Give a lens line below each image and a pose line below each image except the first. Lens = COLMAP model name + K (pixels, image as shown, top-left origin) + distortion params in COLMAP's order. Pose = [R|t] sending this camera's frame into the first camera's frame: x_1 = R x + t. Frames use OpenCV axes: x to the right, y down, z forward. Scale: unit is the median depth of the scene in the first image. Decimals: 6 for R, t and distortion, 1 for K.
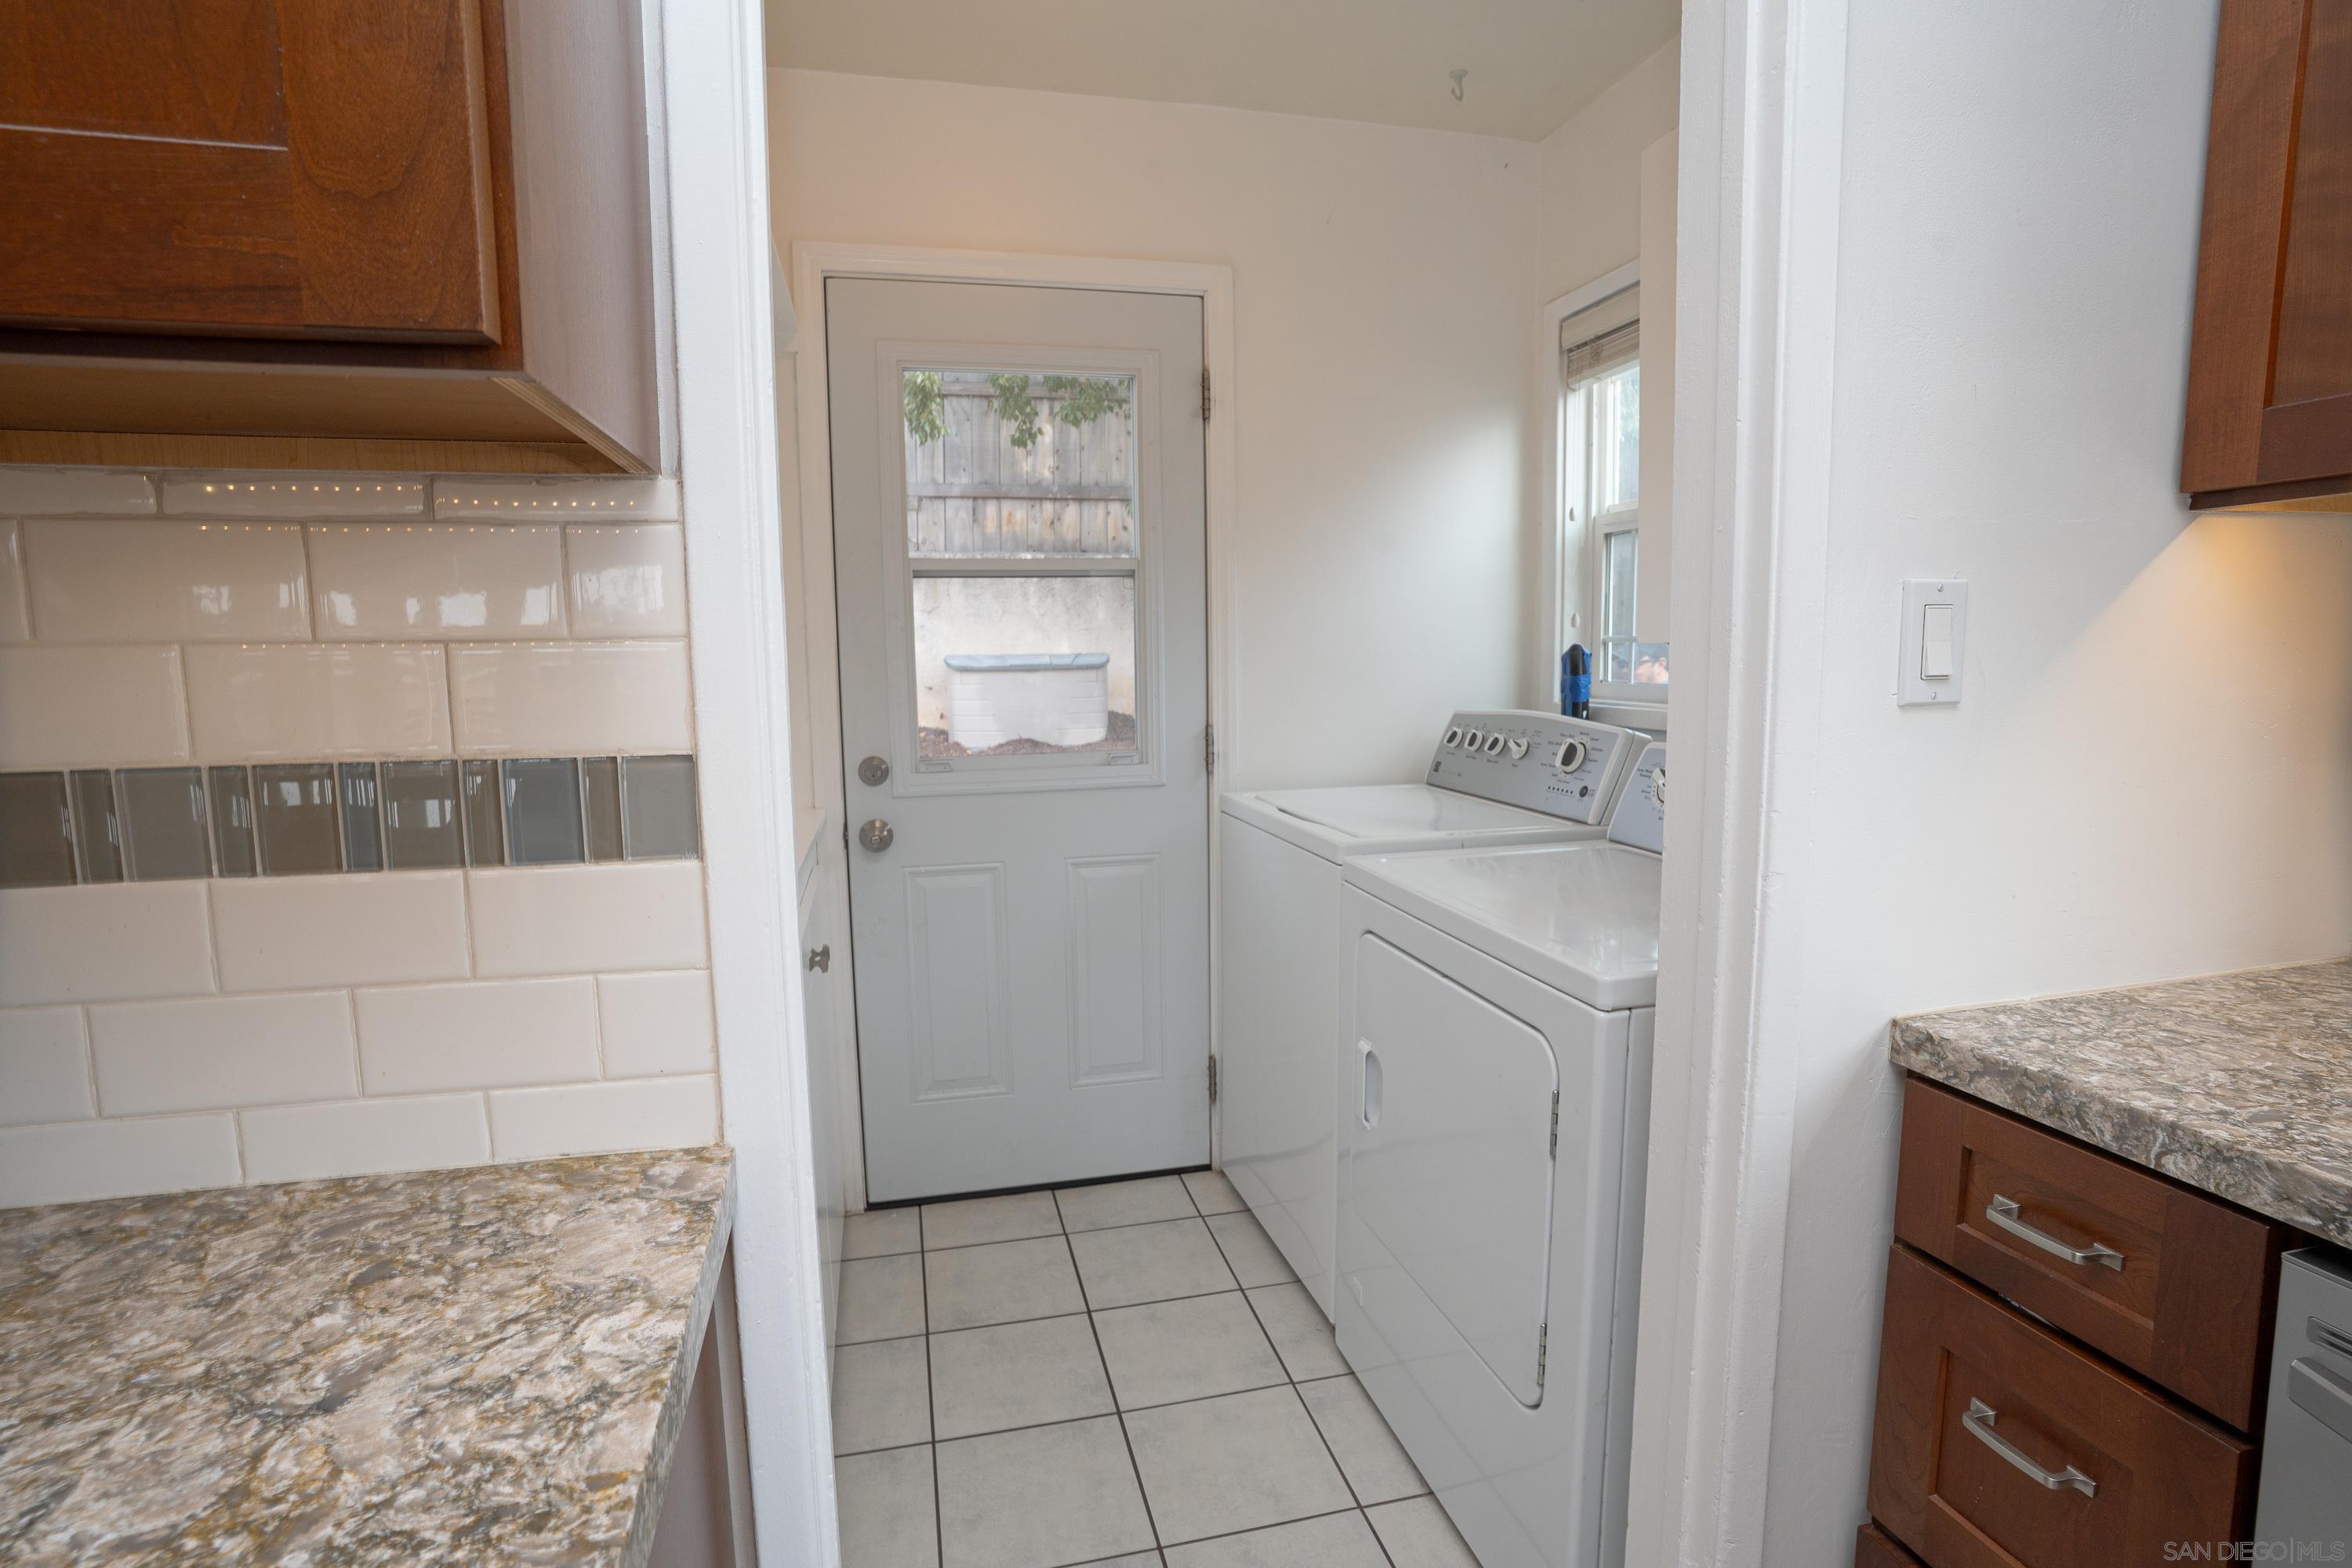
lens RADIAL K [[1149.3, 0, 1185.0], [0, 1149.3, 785.0], [0, 0, 1]] dist [-0.062013, 0.024382]
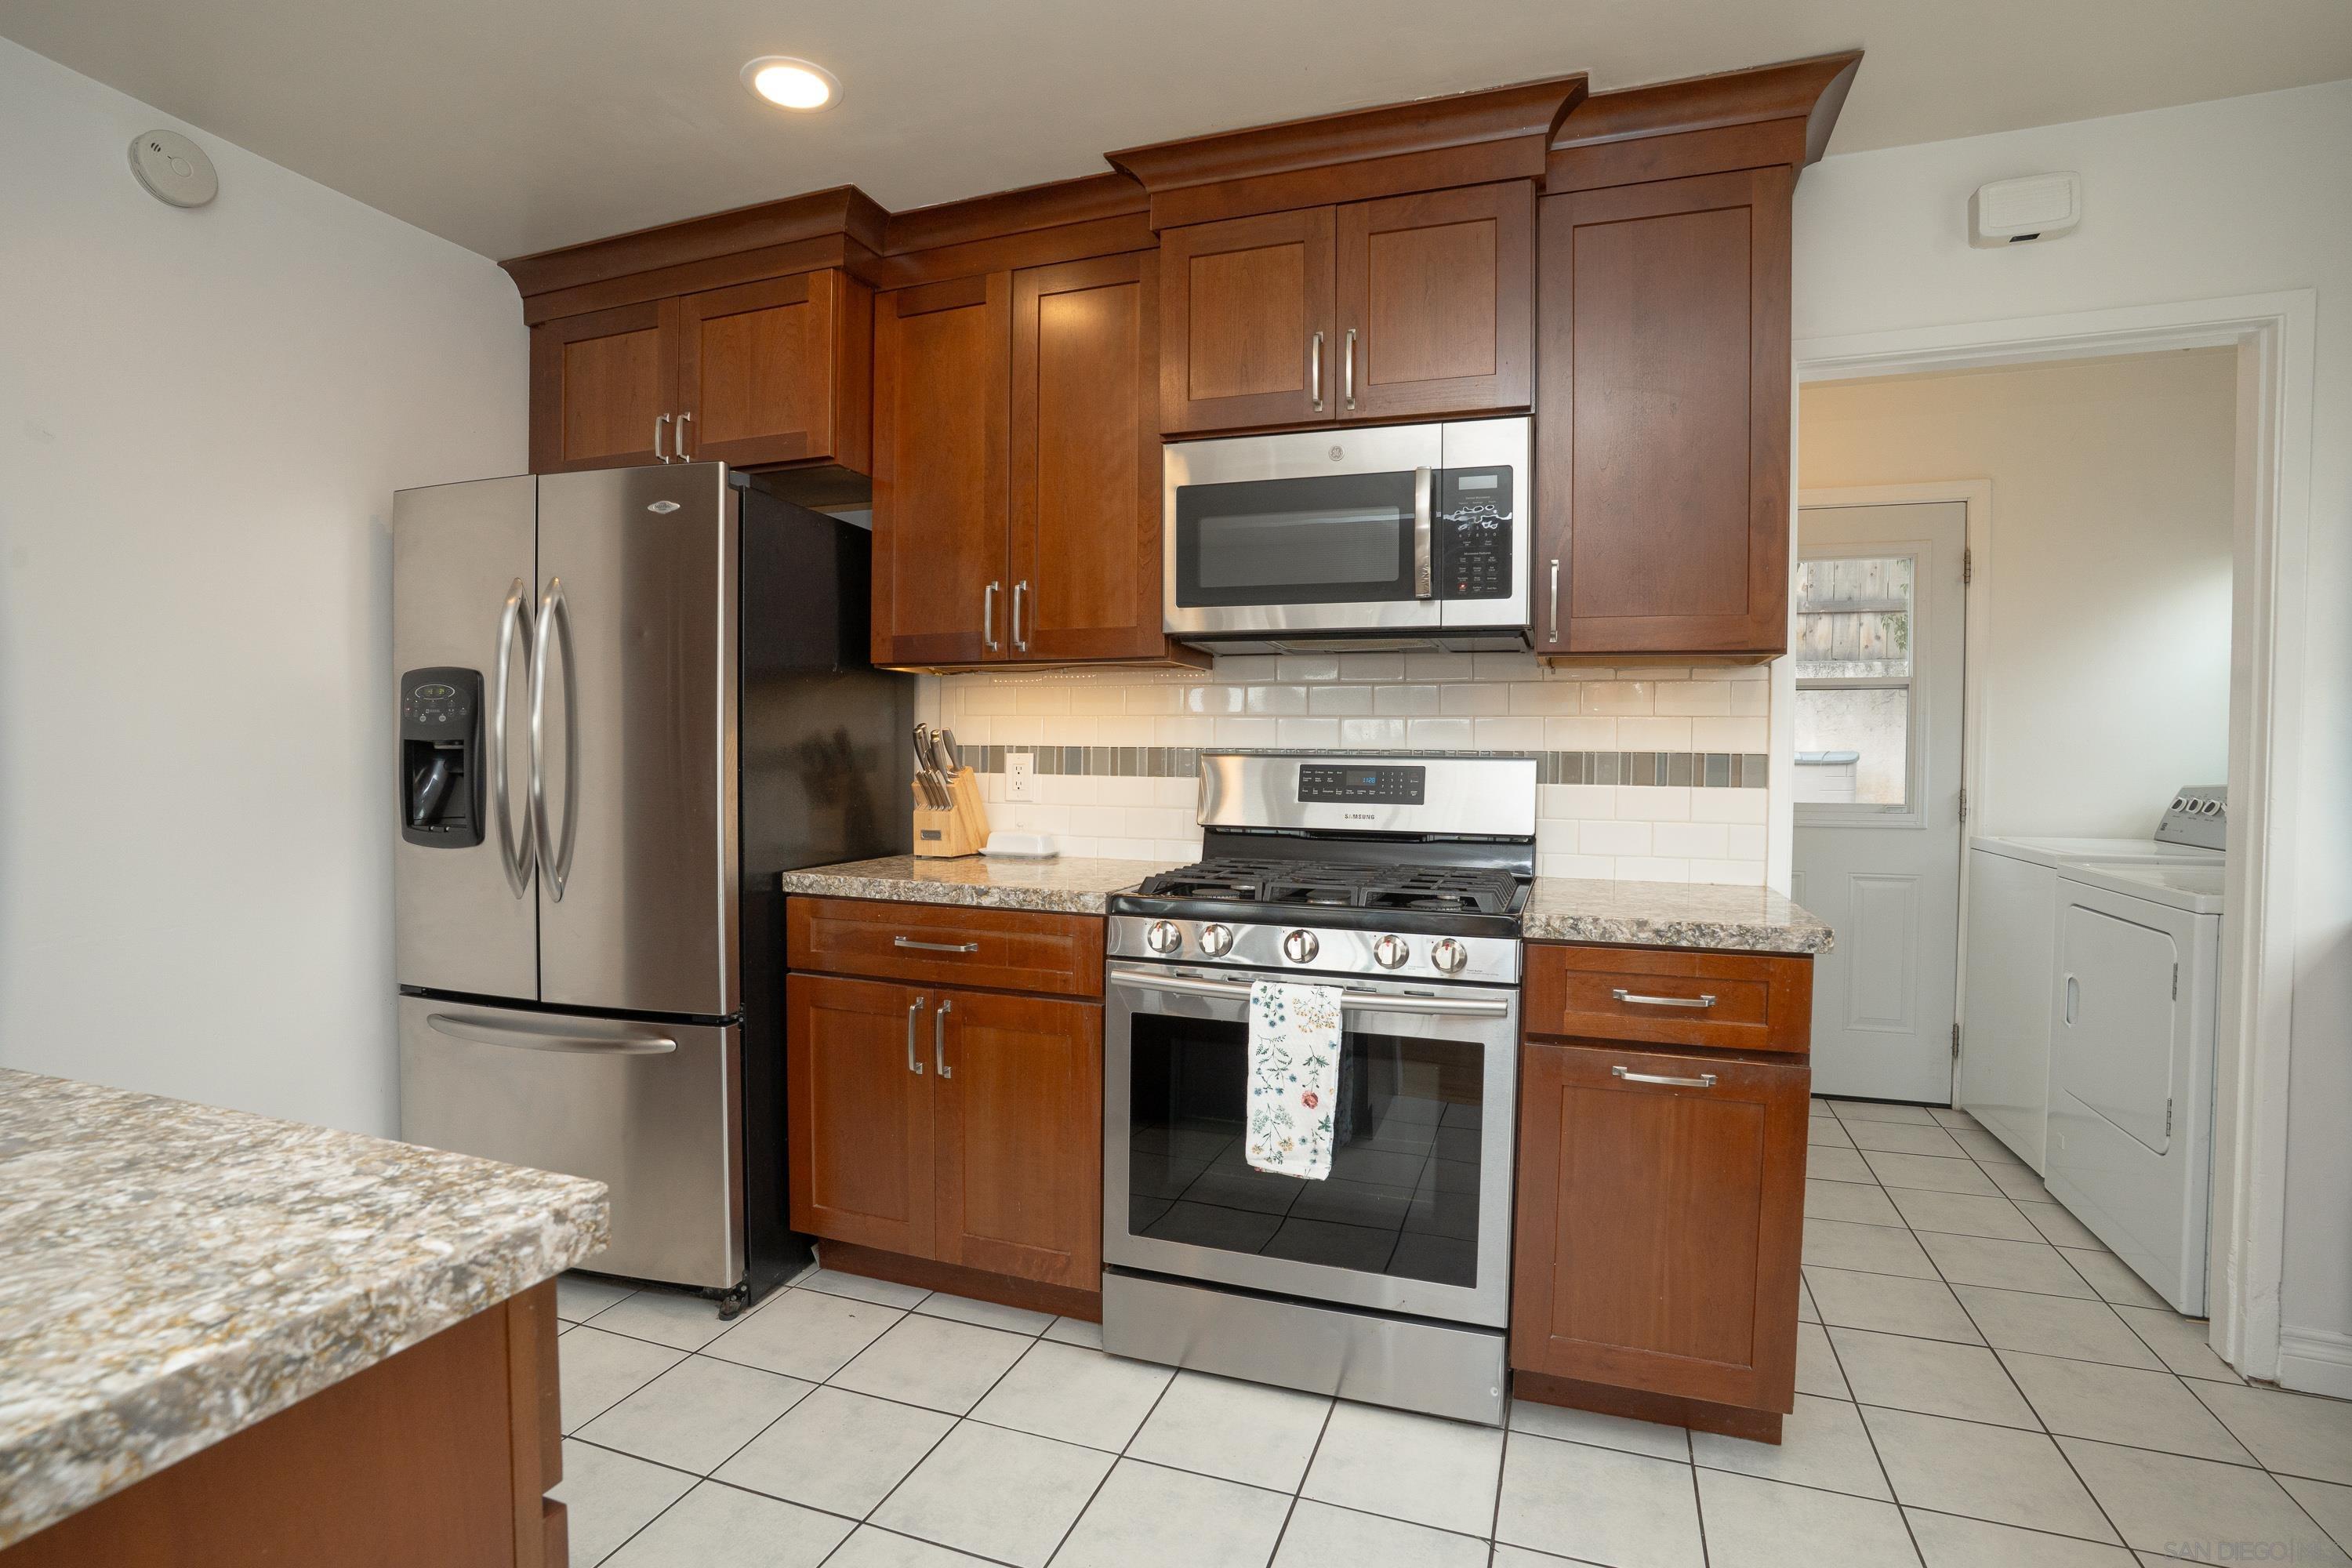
lens RADIAL K [[1149.3, 0, 1185.3], [0, 1149.3, 785.7], [0, 0, 1]] dist [-0.062013, 0.024382]
pose [[0.832841, 0.031001, -0.552643, -0.014716], [-0.079773, 0.994729, -0.064419, 0.115536], [0.547733, 0.097737, 0.830925, -0.728403]]
